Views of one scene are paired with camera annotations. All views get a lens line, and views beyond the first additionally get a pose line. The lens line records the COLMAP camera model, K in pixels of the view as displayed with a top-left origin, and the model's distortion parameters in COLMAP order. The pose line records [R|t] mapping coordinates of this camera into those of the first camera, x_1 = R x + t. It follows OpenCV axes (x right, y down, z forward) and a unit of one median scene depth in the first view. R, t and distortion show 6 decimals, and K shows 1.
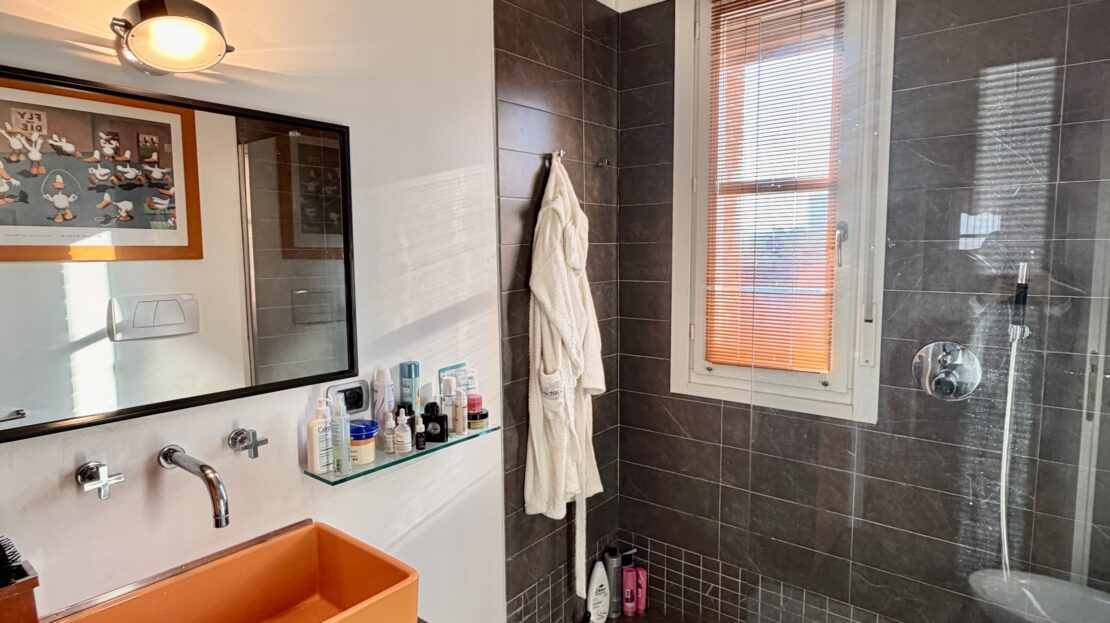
lens RADIAL K [[607.7, 0, 554.4], [0, 607.7, 311.1], [0, 0, 1]] dist [0.001435, 0.001861]
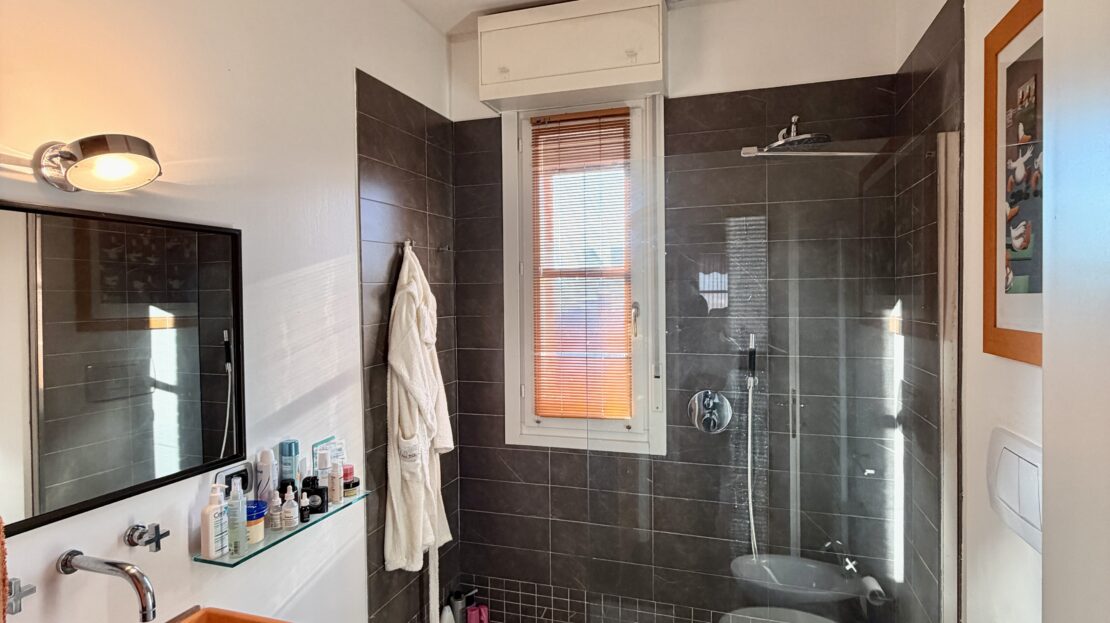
lens RADIAL K [[607.7, 0, 552.9], [0, 607.7, 308.9], [0, 0, 1]] dist [0.001435, 0.001861]
pose [[0.935937, -0.012528, 0.351946, -0.148690], [0.038424, 0.997034, -0.066691, -0.049539], [-0.350066, 0.075942, 0.933642, -0.155533]]
